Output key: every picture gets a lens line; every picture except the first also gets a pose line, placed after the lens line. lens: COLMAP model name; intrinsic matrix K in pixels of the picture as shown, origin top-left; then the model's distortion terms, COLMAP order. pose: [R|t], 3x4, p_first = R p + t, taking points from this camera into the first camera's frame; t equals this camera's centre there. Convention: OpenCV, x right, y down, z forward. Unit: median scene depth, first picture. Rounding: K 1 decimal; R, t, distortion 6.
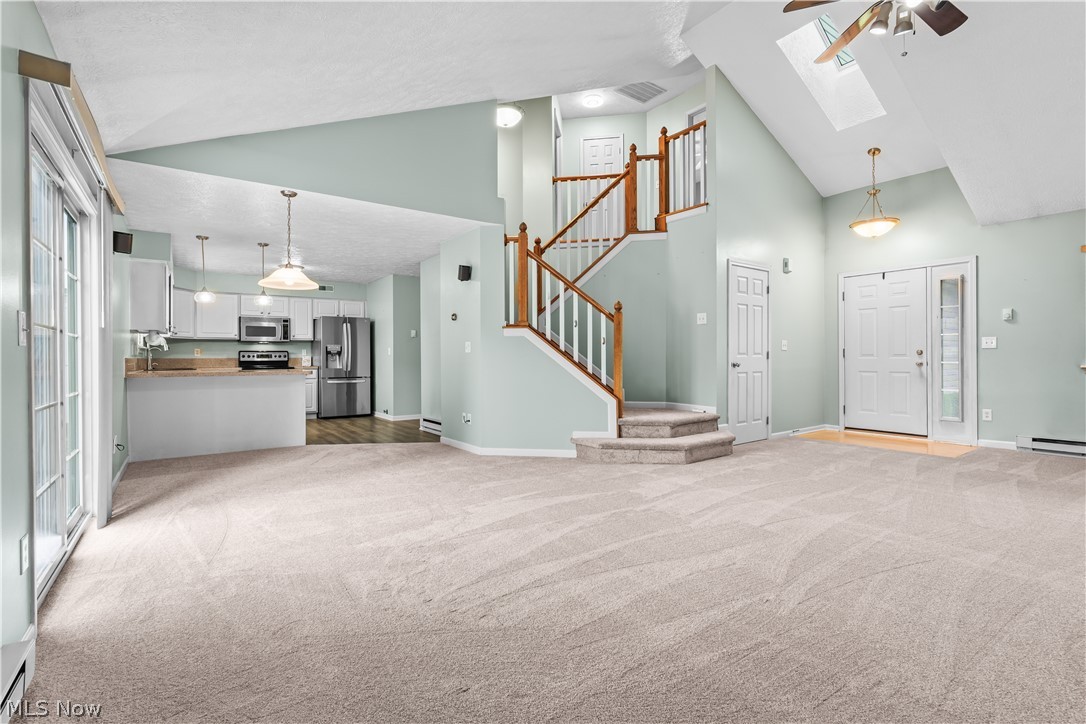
lens RADIAL K [[495.2, 0, 533.4], [0, 495.2, 358.0], [0, 0, 1]] dist [0.000444, 0.001825]
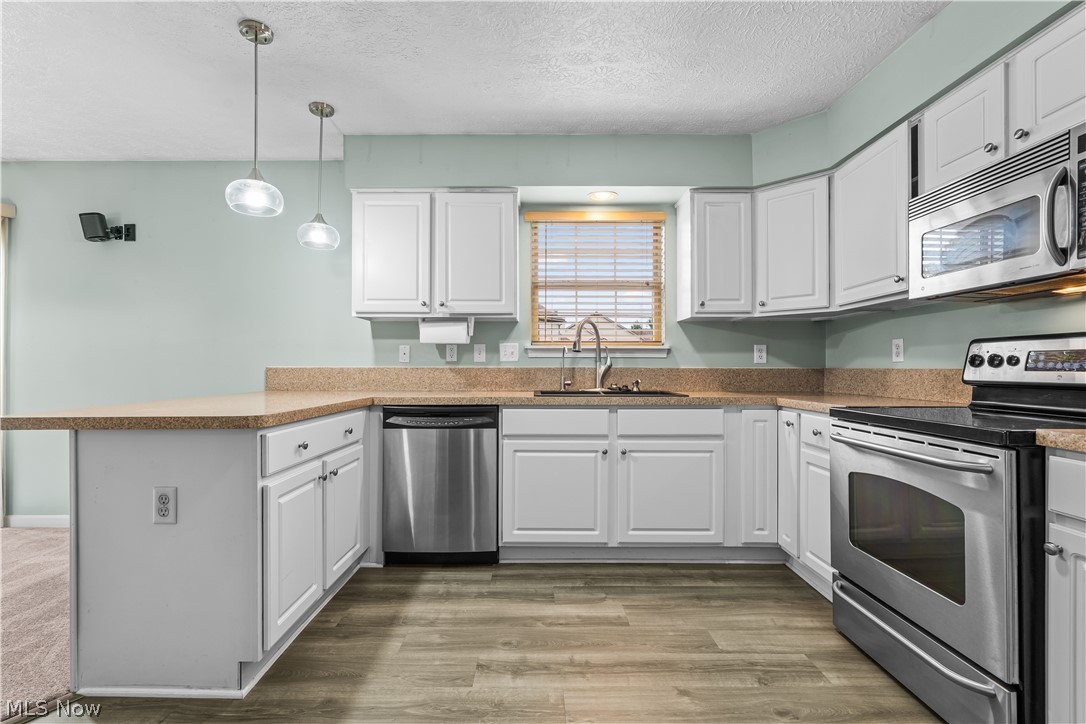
lens RADIAL K [[494.1, 0, 531.7], [0, 494.1, 365.4], [0, 0, 1]] dist [-0.001673, 0.000074]
pose [[-0.577391, 0.001215, -0.816467, -0.383725], [0.001725, 0.999998, 0.000268, -0.002914], [0.816466, -0.001254, -0.577392, 1.355282]]
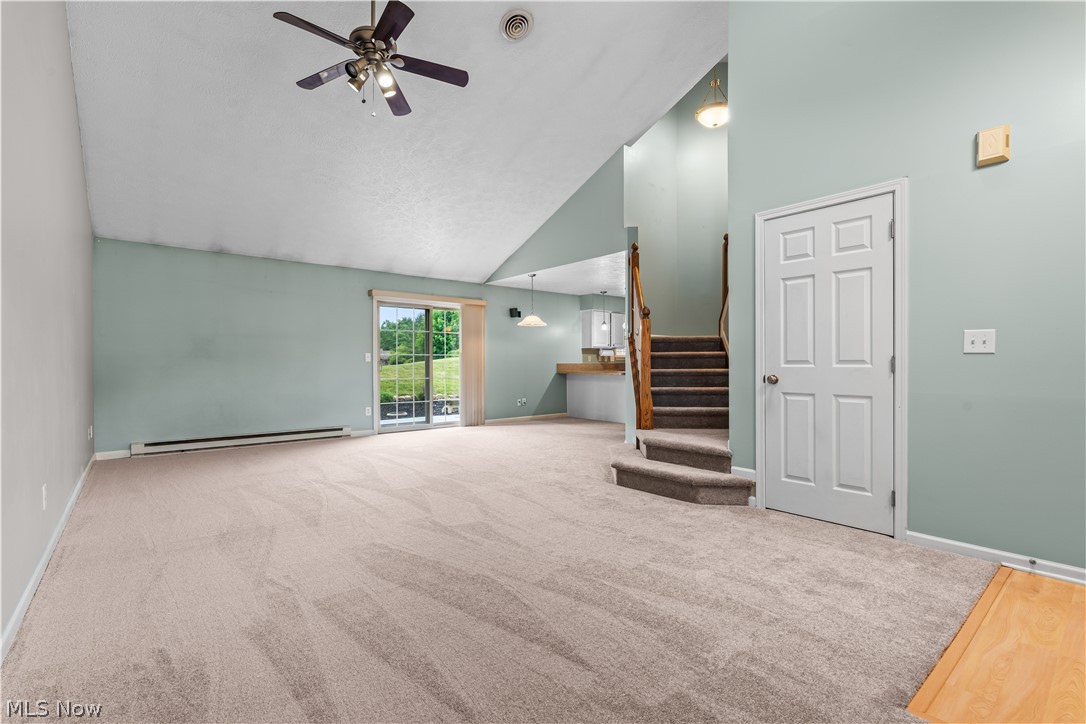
lens RADIAL K [[495.2, 0, 533.4], [0, 495.2, 358.0], [0, 0, 1]] dist [0.000444, 0.001825]
pose [[0.067808, -0.005322, -0.997684, 0.938715], [-0.001169, 0.999985, -0.005414, -0.009116], [0.997698, 0.001534, 0.067801, 0.615520]]
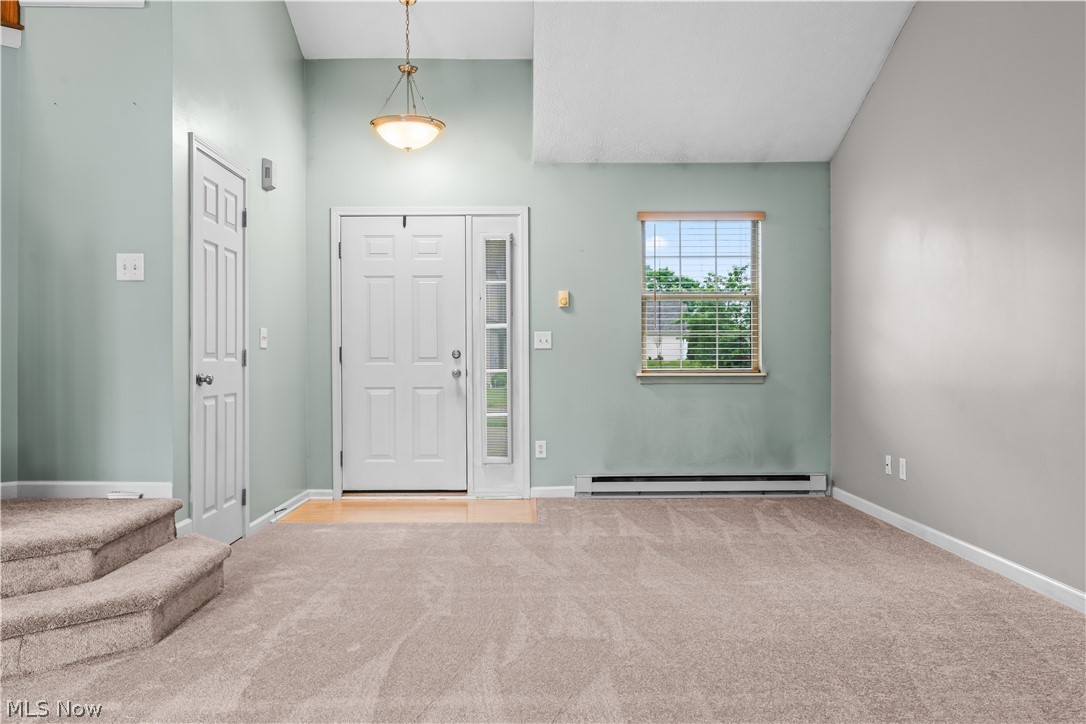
lens RADIAL K [[905.2, 0, 543.0], [0, 905.2, 362.0], [0, 0, 1]] dist [-0.016363, 0.017756]
pose [[0.558610, 0.000151, 0.829430, -0.078038], [0.001203, 0.999999, -0.000992, -0.000704], [-0.829429, 0.001552, 0.558609, 0.288049]]
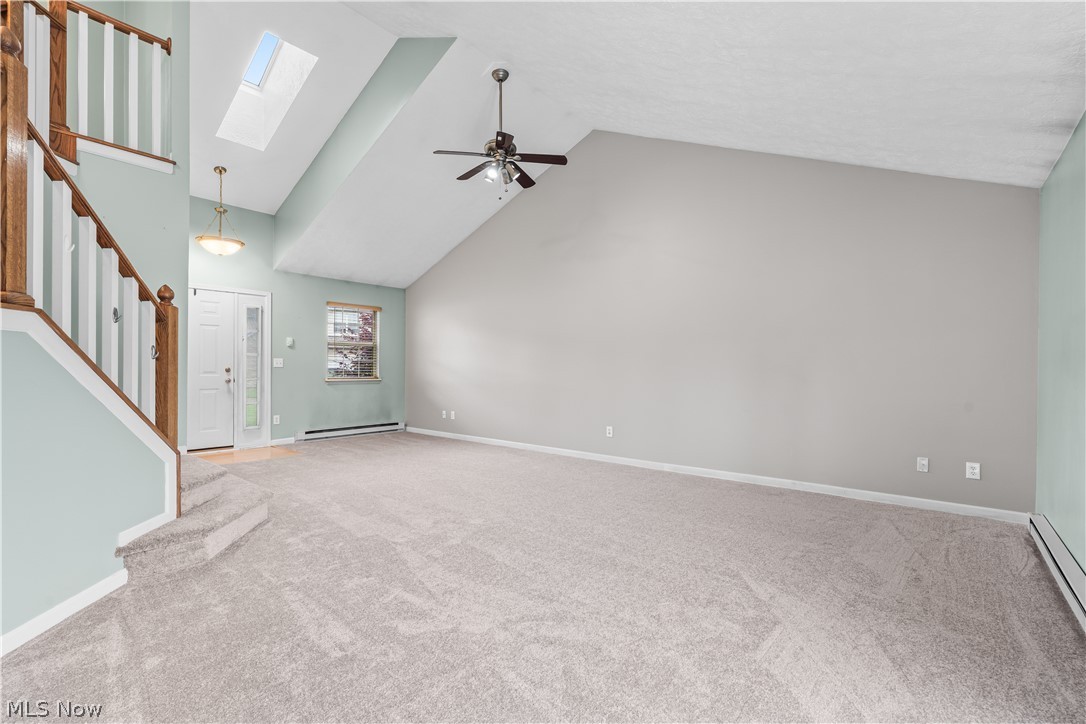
lens RADIAL K [[501.4, 0, 537.9], [0, 501.4, 367.2], [0, 0, 1]] dist [0.000025, -0.000194]
pose [[-0.278442, 0.003627, 0.960446, -0.451475], [-0.005405, 0.999971, -0.005343, -0.015068], [-0.960438, -0.006679, -0.278414, 0.641402]]
